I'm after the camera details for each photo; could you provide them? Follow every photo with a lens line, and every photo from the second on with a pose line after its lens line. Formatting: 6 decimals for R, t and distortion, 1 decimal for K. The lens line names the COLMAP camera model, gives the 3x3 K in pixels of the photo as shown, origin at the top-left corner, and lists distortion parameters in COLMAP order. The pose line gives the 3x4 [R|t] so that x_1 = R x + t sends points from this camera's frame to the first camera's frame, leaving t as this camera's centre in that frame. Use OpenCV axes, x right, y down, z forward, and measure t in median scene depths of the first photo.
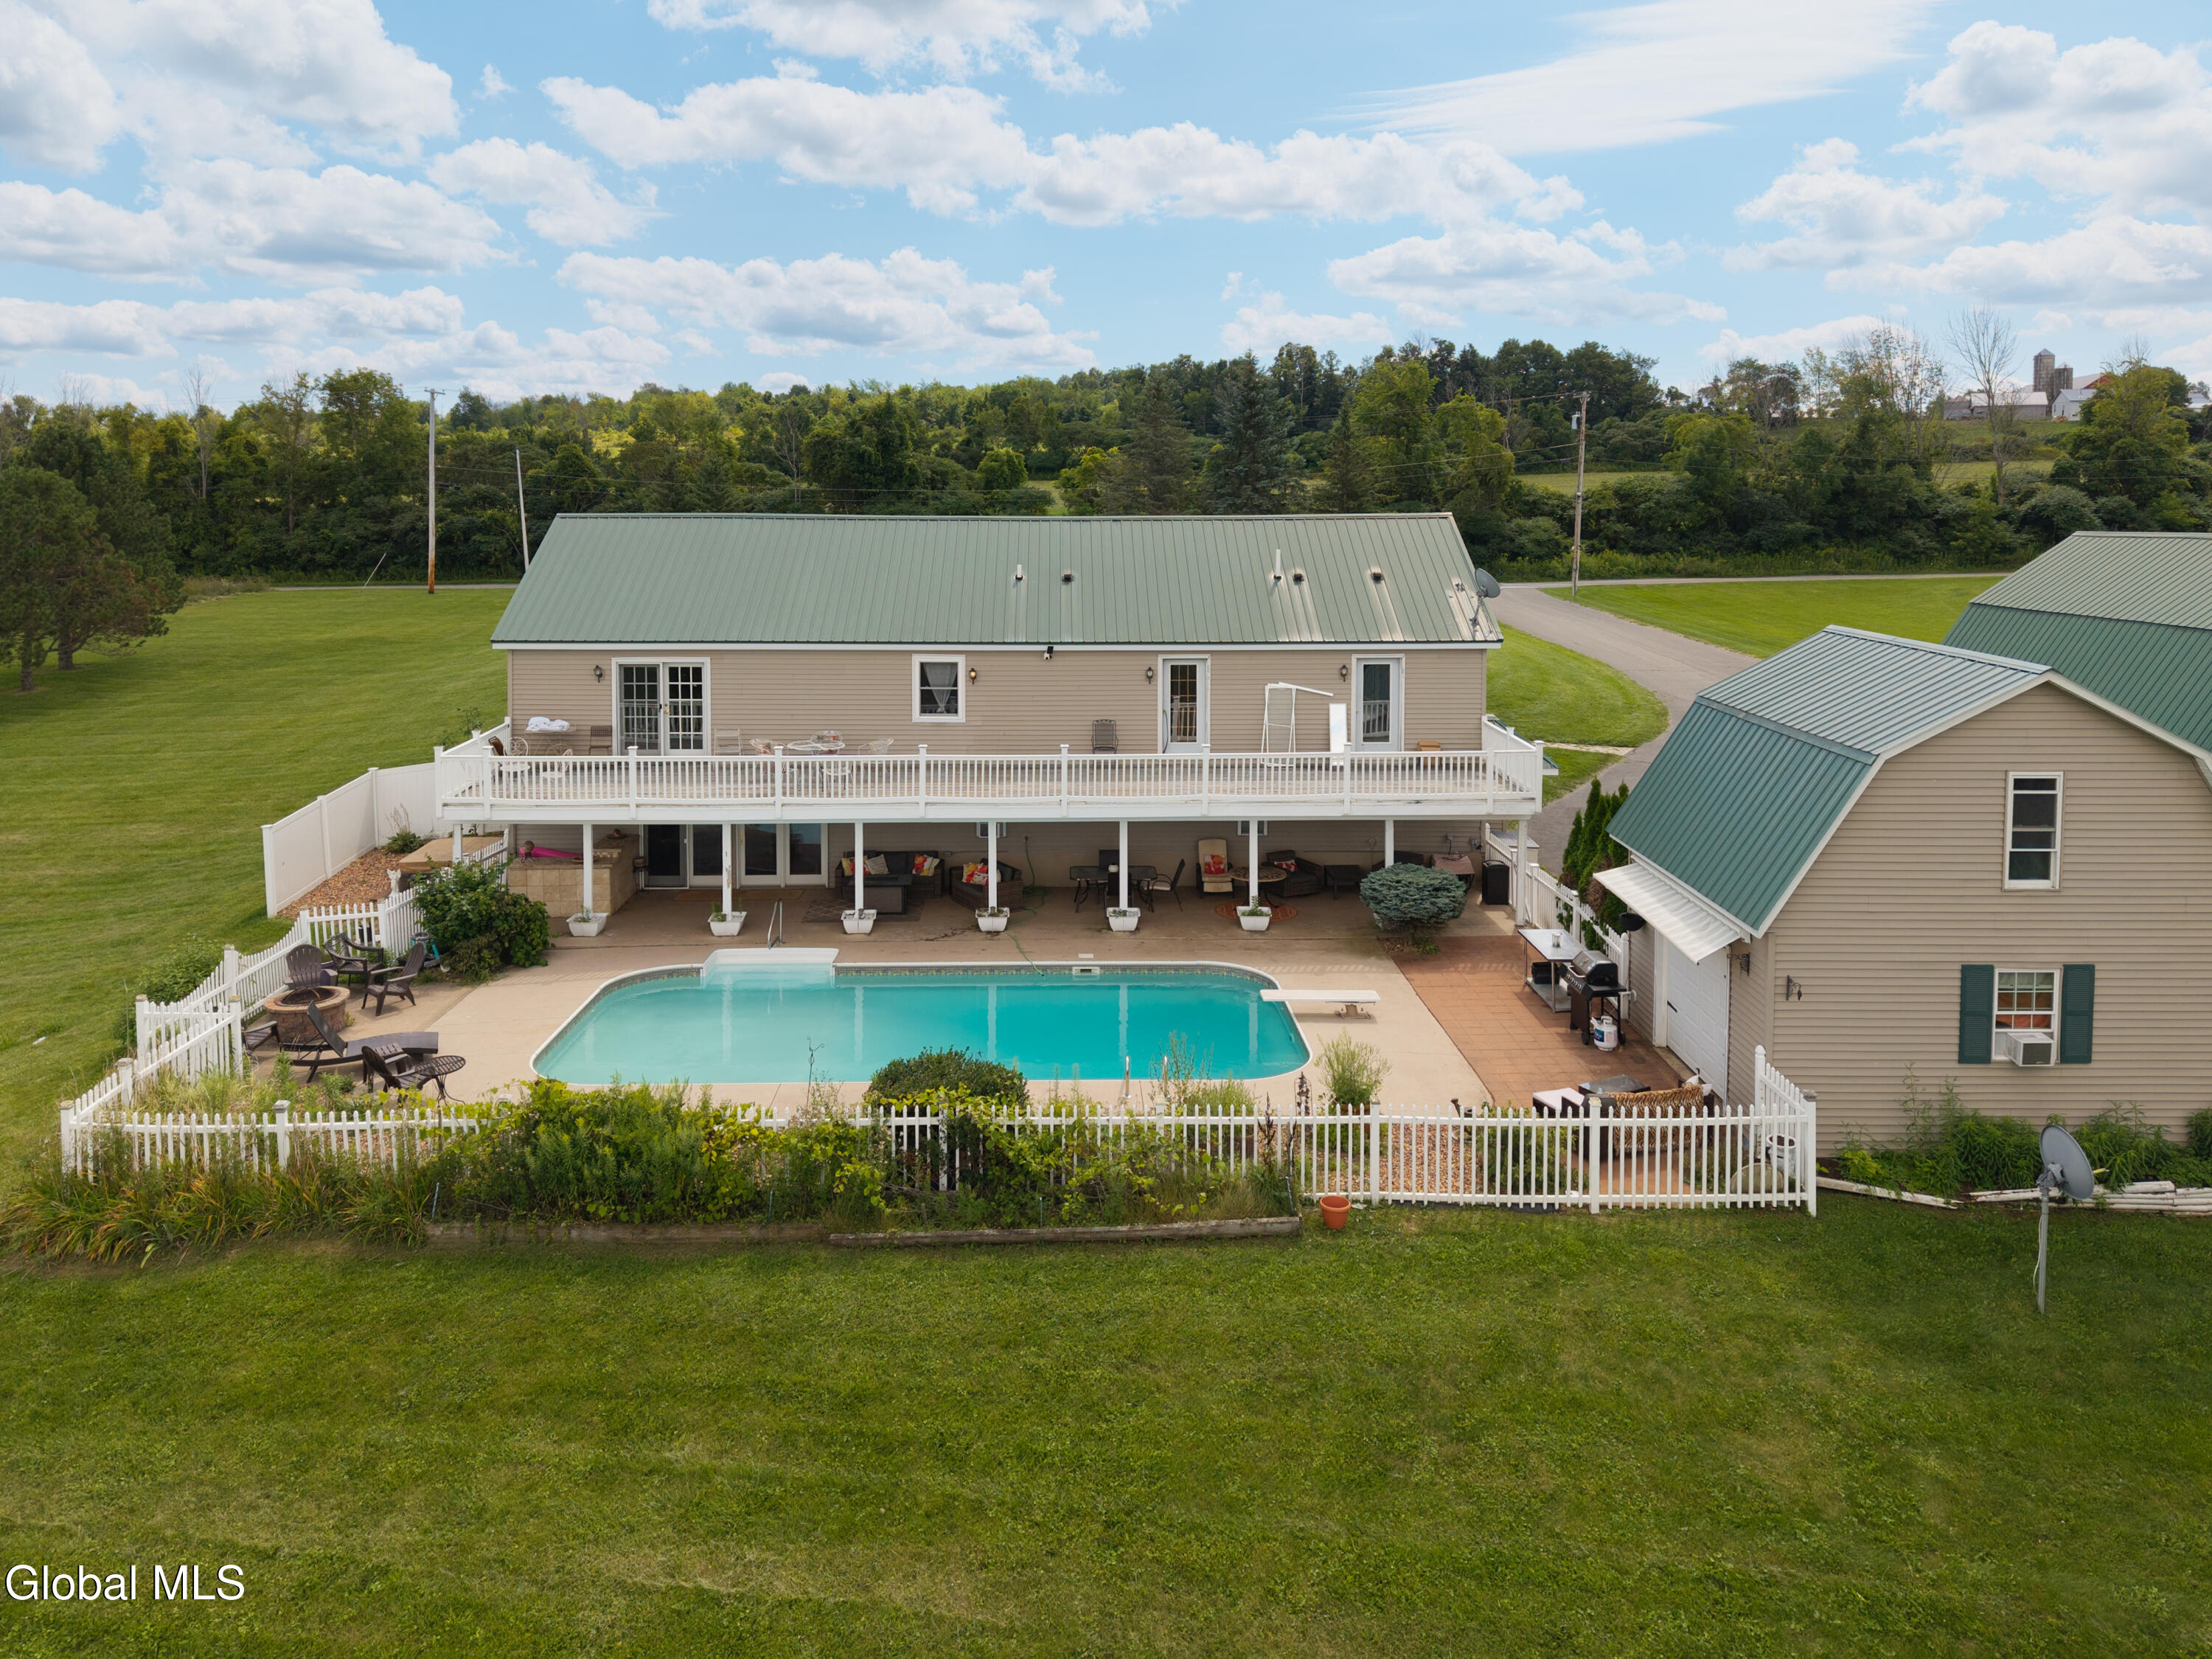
lens RADIAL K [[1566.8, 0, 1093.9], [0, 1566.8, 619.1], [0, 0, 1]] dist [0.028845, -0.008568]
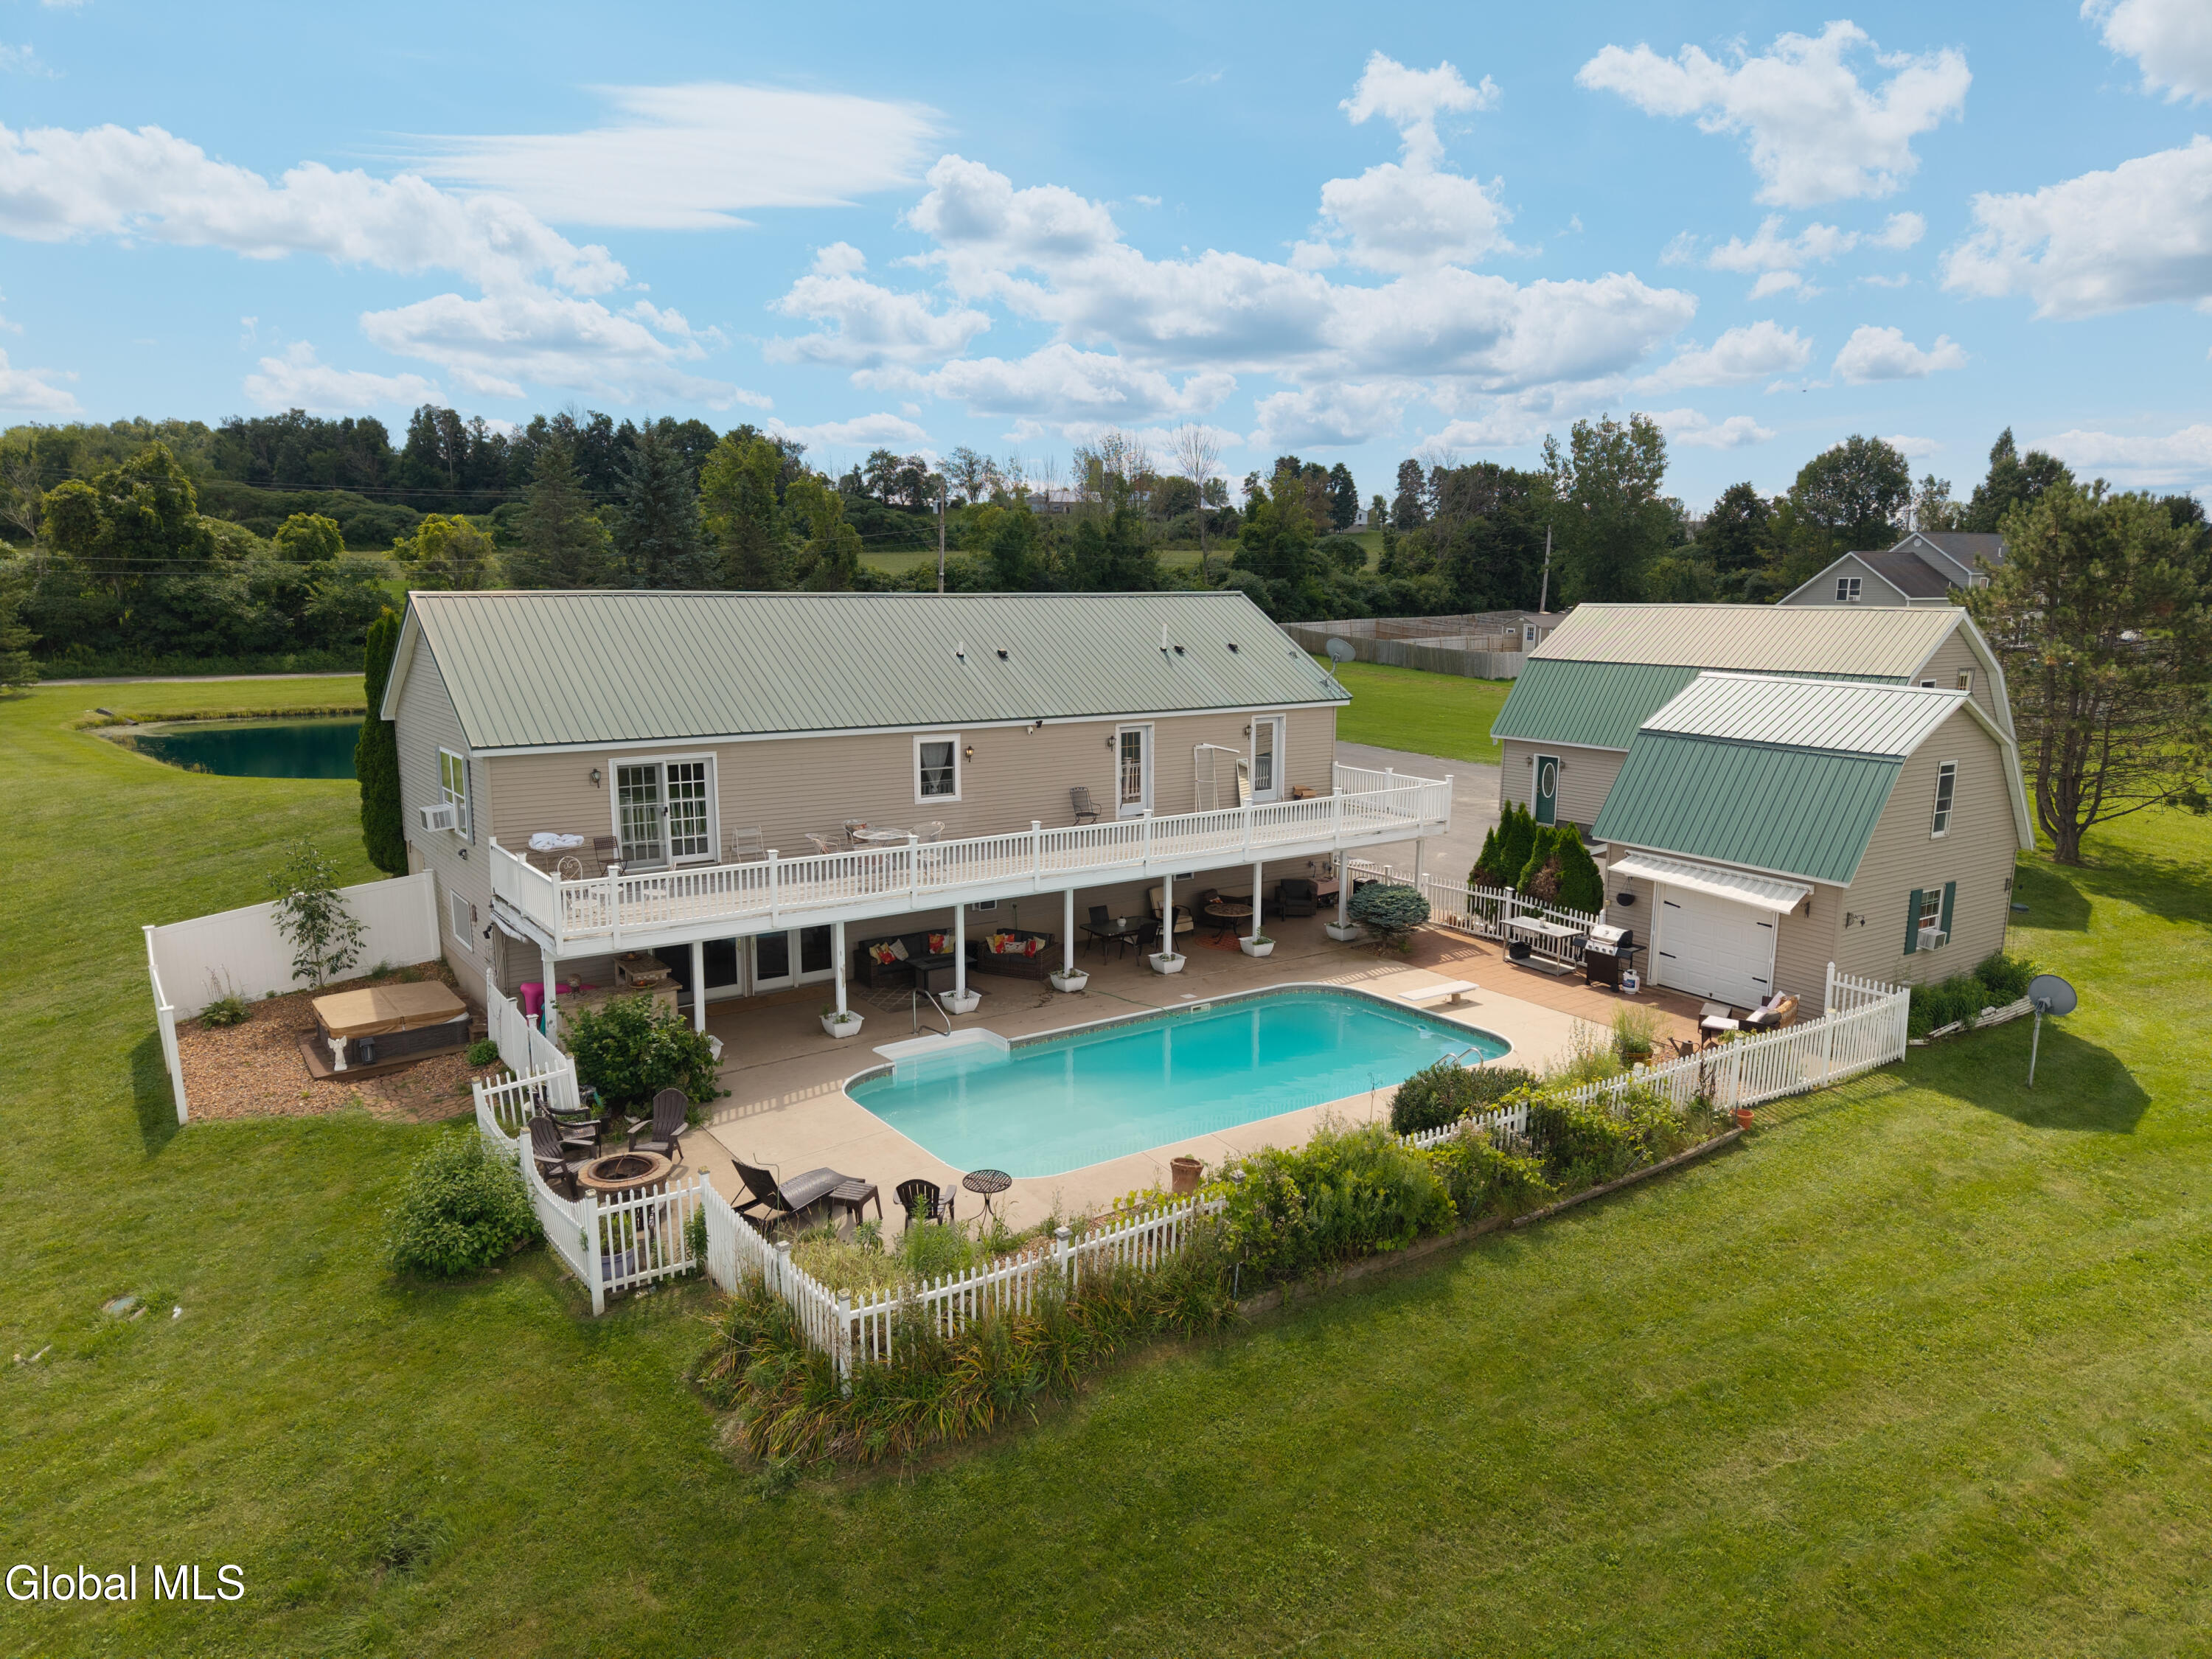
lens RADIAL K [[1482.3, 0, 1115.2], [0, 1482.3, 861.6], [0, 0, 1]] dist [0.018783, -0.014840]
pose [[0.828786, -0.101392, 0.550304, -0.755023], [0.038241, 0.991411, 0.125071, -0.016107], [-0.558258, -0.082613, 0.825544, 0.210910]]
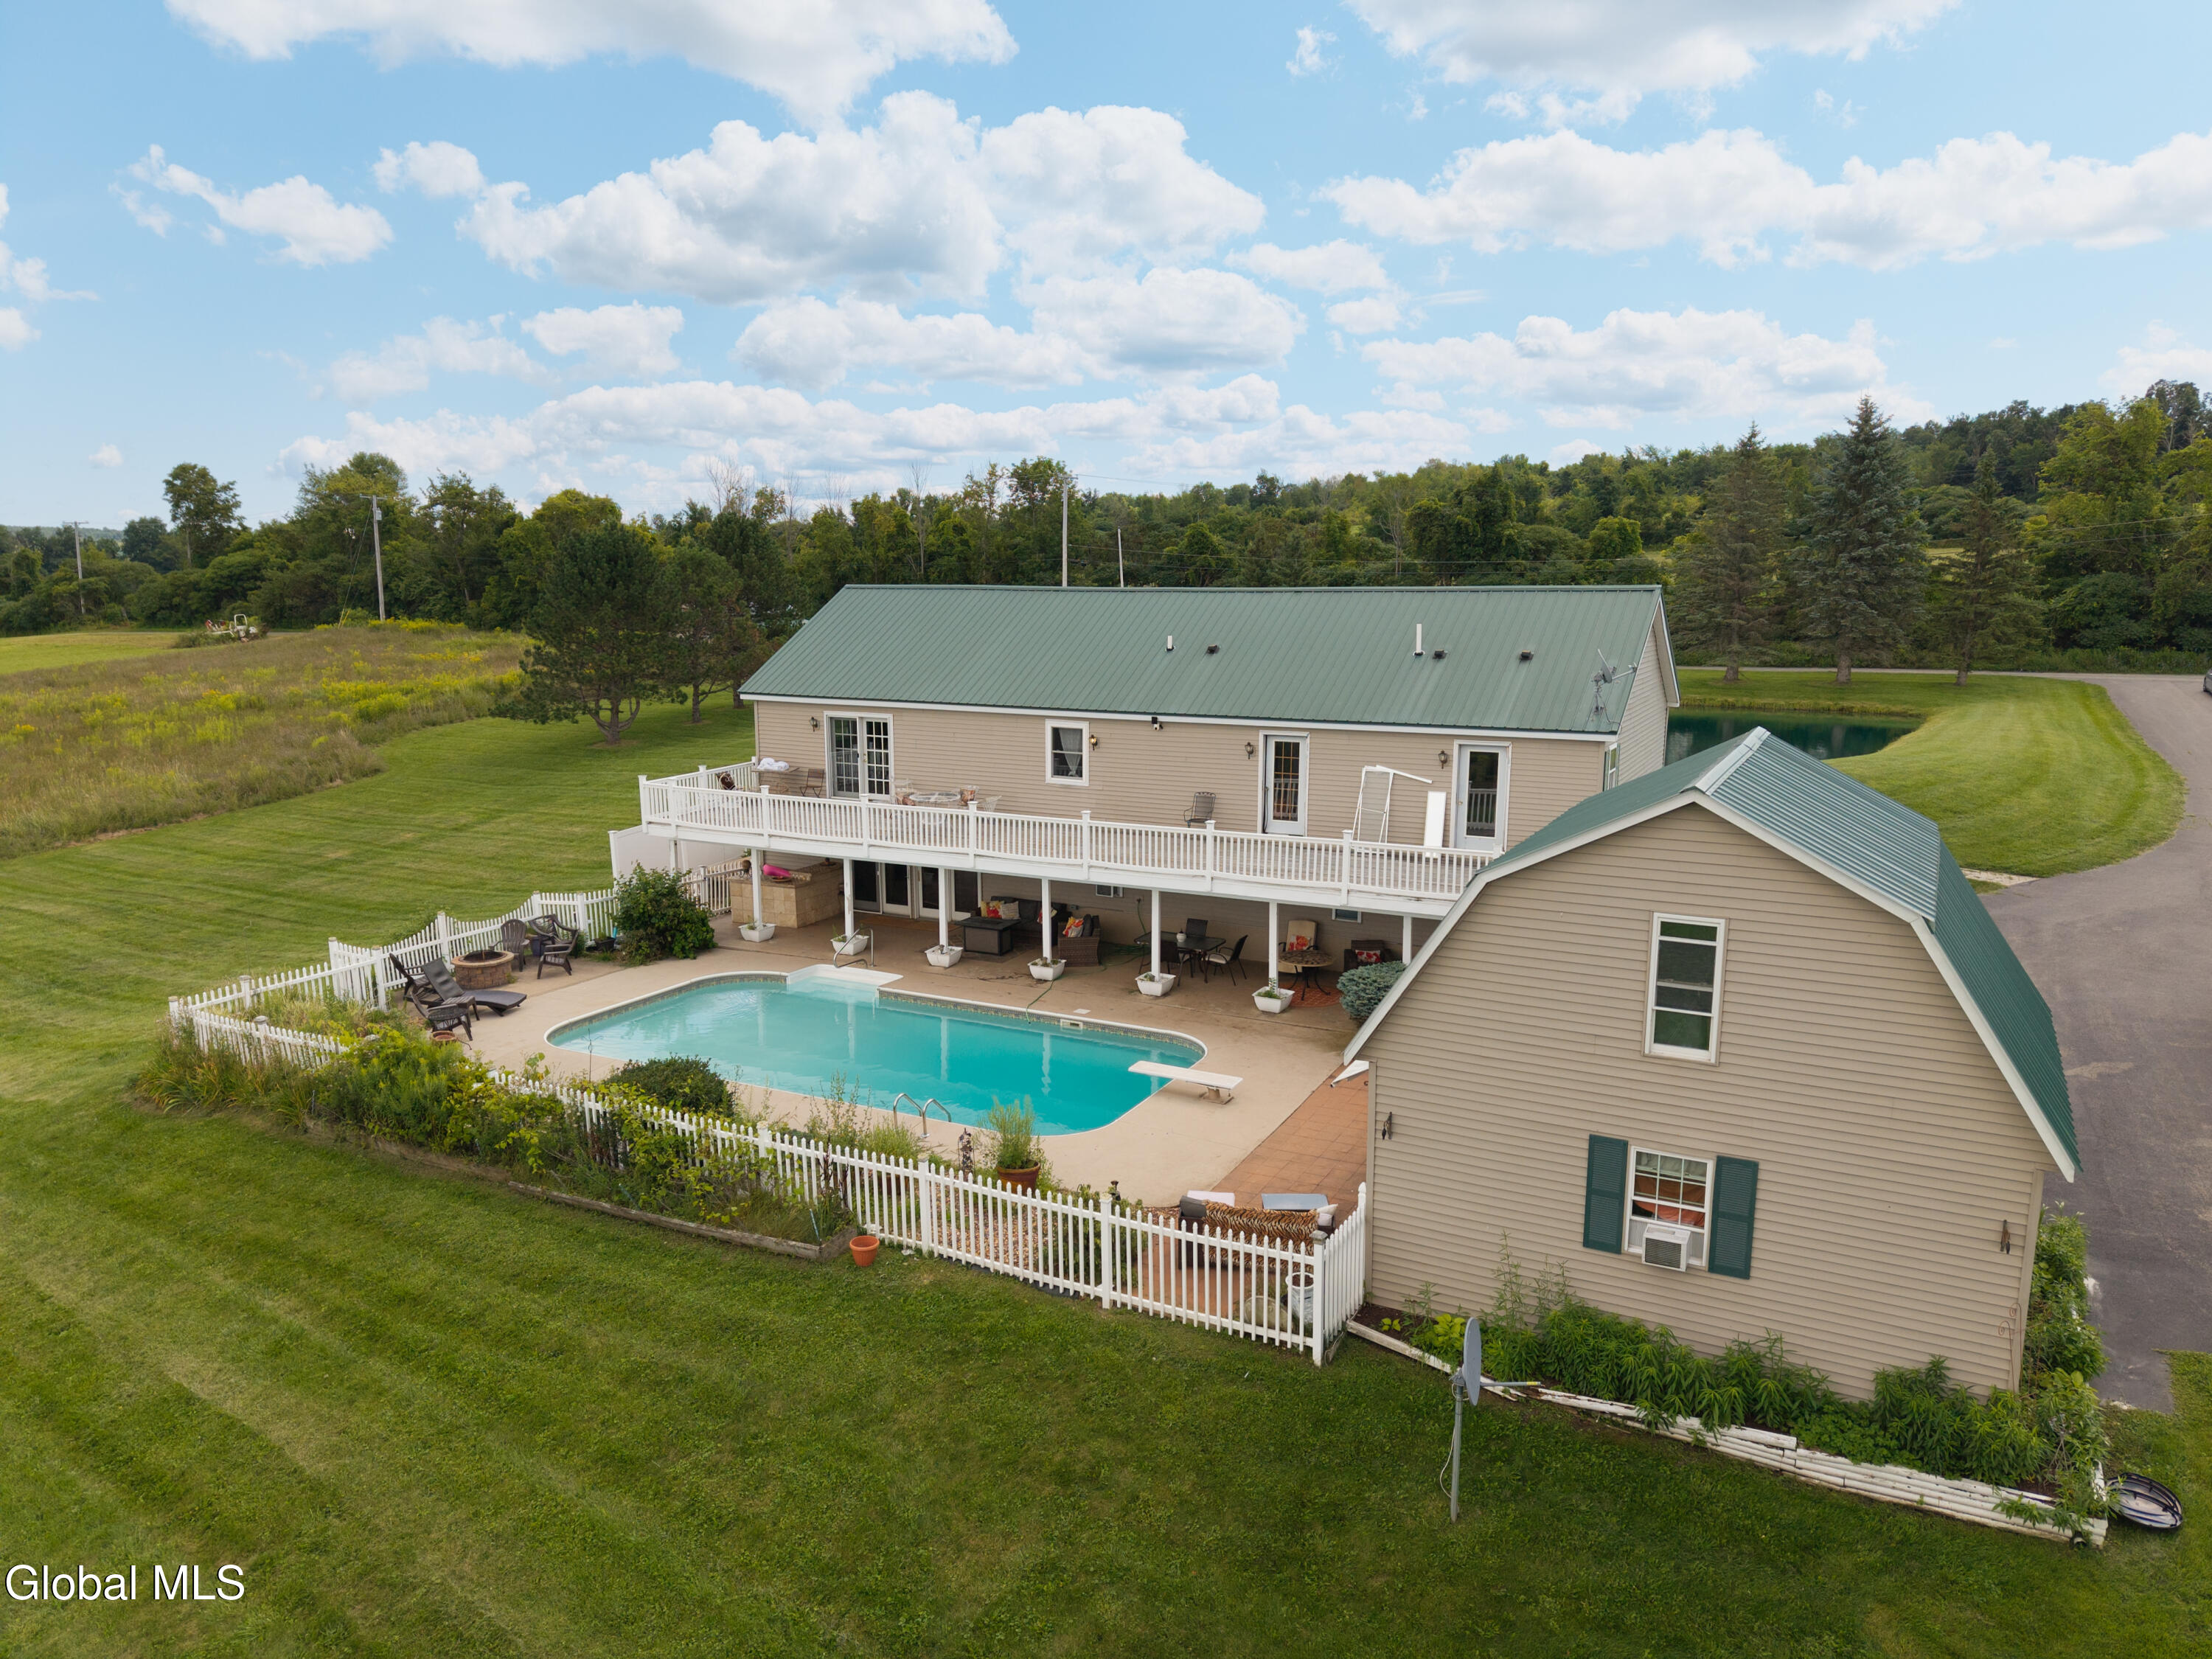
lens RADIAL K [[1506.8, 0, 1132.8], [0, 1506.8, 861.2], [0, 0, 1]] dist [0.037431, -0.038062]
pose [[0.880830, 0.088710, -0.465047, 0.598370], [-0.035853, 0.991966, 0.121314, -0.011967], [0.472073, -0.090184, 0.876935, 0.166991]]
